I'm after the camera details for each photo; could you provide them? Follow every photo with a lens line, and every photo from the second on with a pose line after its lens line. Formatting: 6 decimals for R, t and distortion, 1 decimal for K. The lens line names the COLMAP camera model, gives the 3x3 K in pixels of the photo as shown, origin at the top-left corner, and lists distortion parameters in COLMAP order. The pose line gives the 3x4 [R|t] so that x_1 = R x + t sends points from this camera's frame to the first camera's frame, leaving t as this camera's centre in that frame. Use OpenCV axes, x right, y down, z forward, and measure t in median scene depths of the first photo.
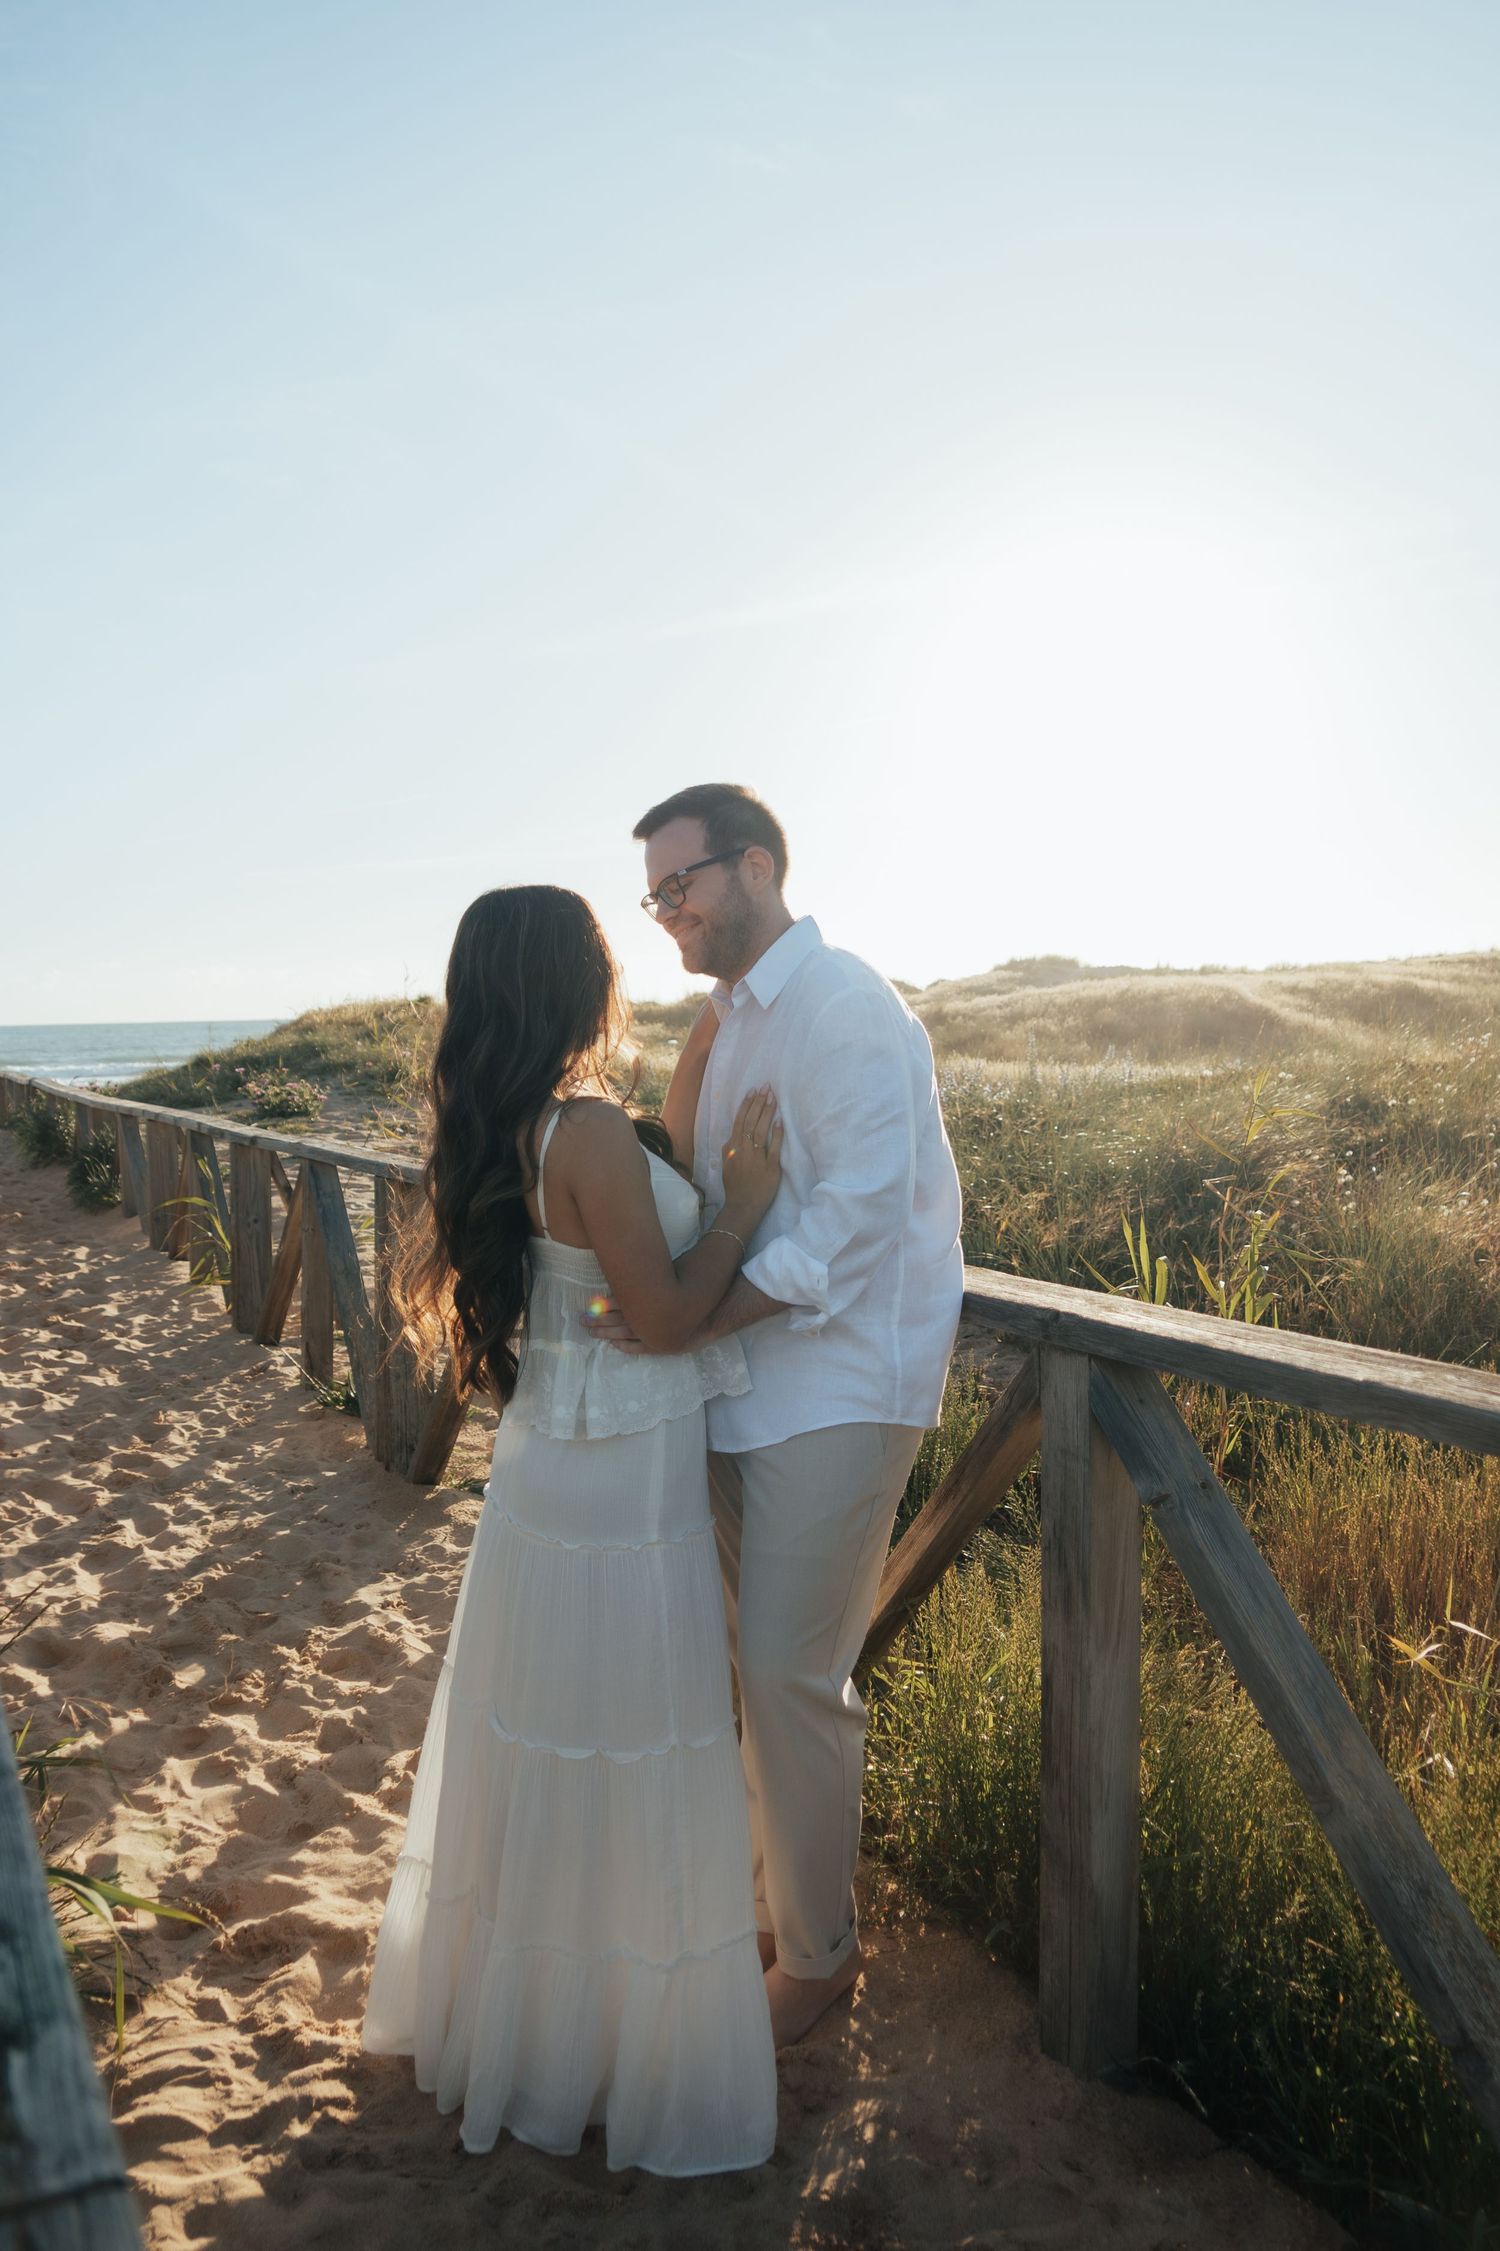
lens RADIAL K [[1527.6, 0, 762.3], [0, 1527.6, 1104.8], [0, 0, 1]] dist [-0.022509, 0.000369]
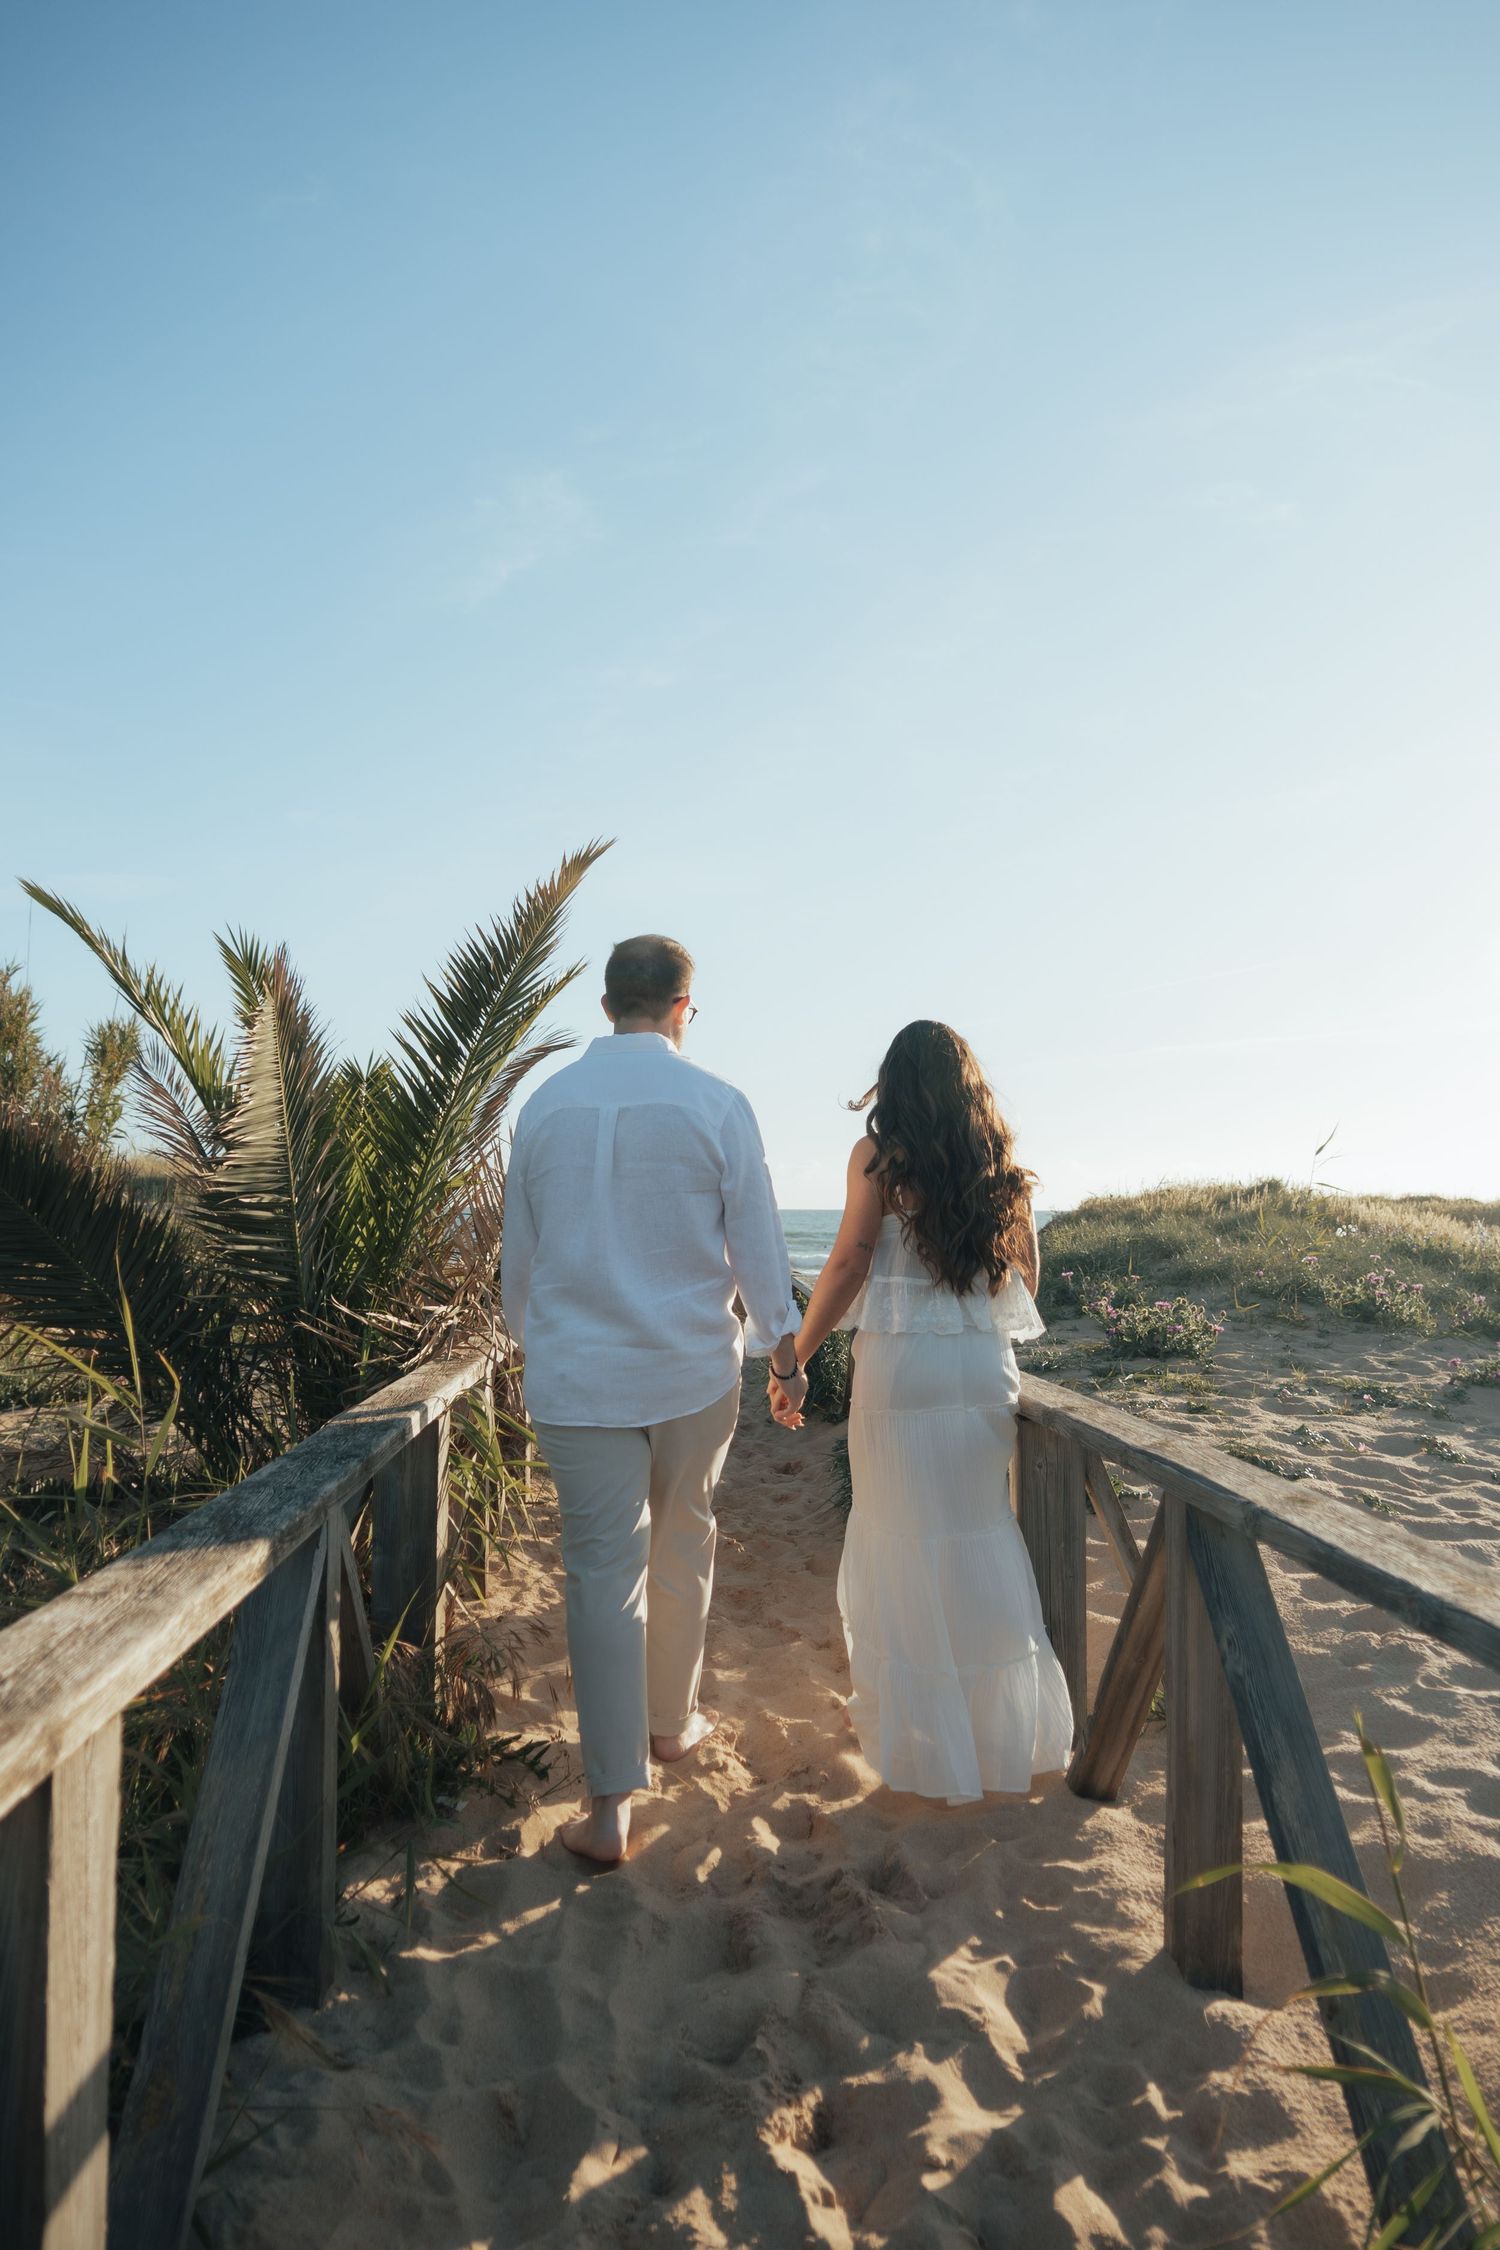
lens RADIAL K [[1526.9, 0, 750.2], [0, 1526.9, 1125.1], [0, 0, 1]] dist [-0.022509, 0.000369]
pose [[0.886514, -0.000570, -0.462702, -0.590457], [-0.051918, 0.993562, -0.100696, -0.050656], [0.459781, 0.113291, 0.880776, 1.256463]]
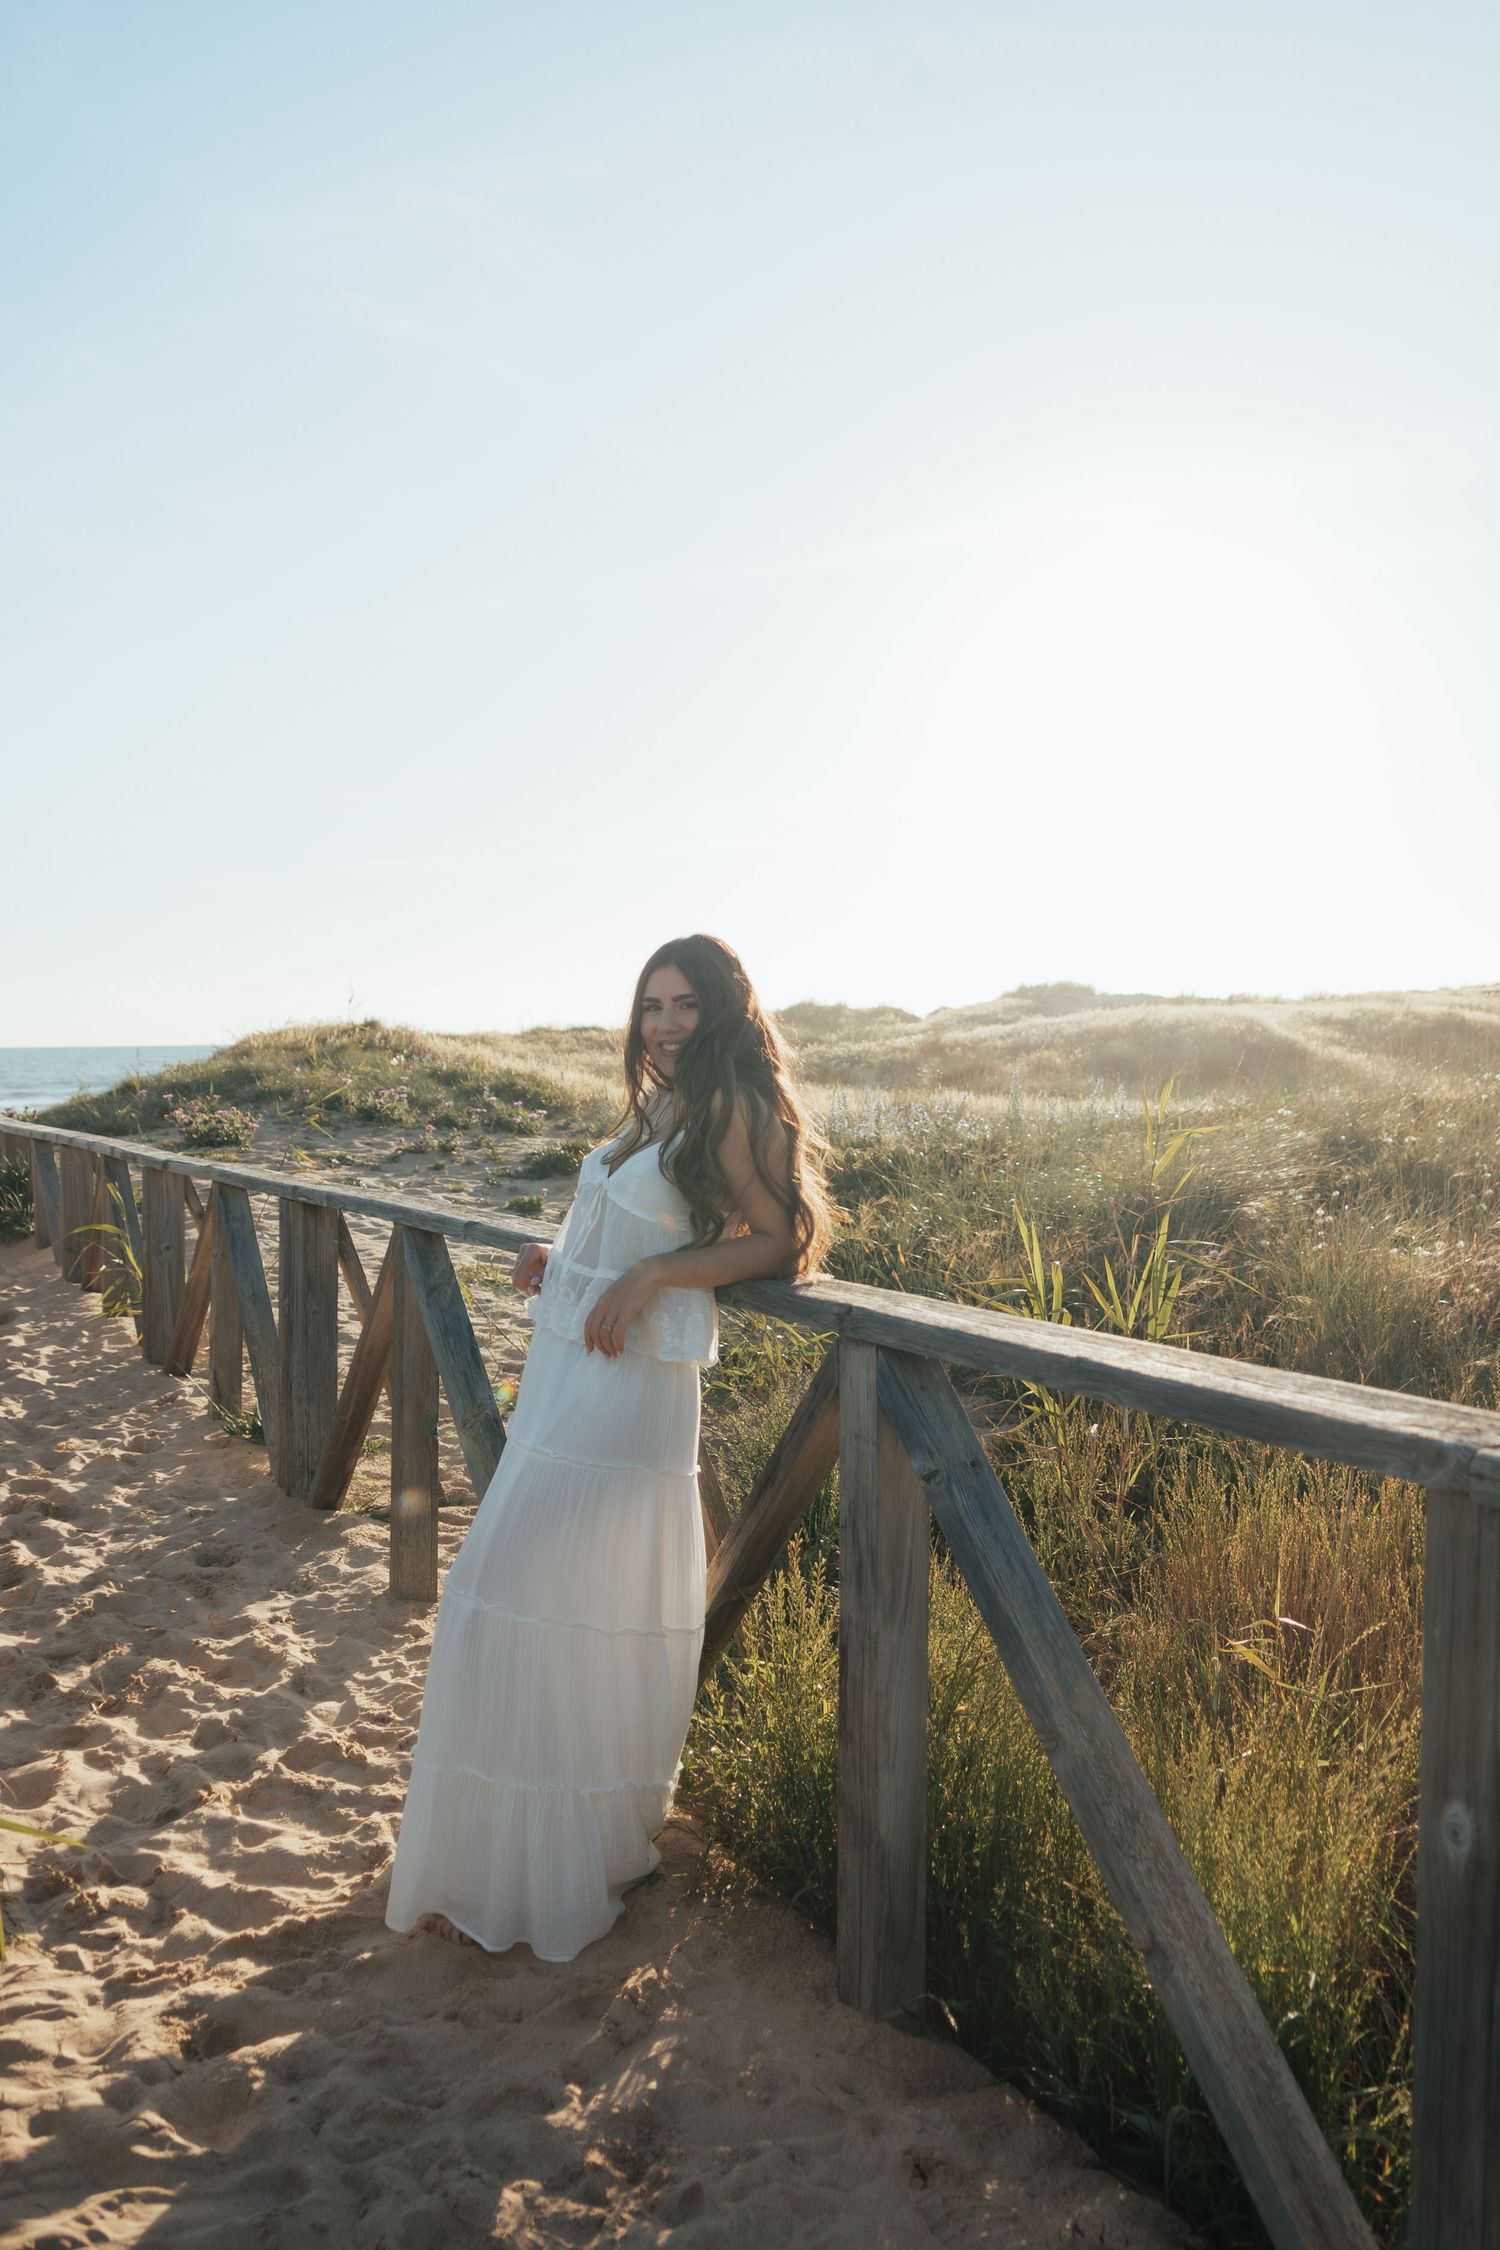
lens RADIAL K [[1672.9, 0, 740.0], [0, 1672.9, 1143.5], [0, 0, 1]] dist [-0.004427, -0.002807]
pose [[0.999936, 0.008806, -0.007153, 0.063413], [-0.008804, 0.999961, 0.000324, 0.010442], [0.007156, -0.000261, 0.999974, -0.098677]]
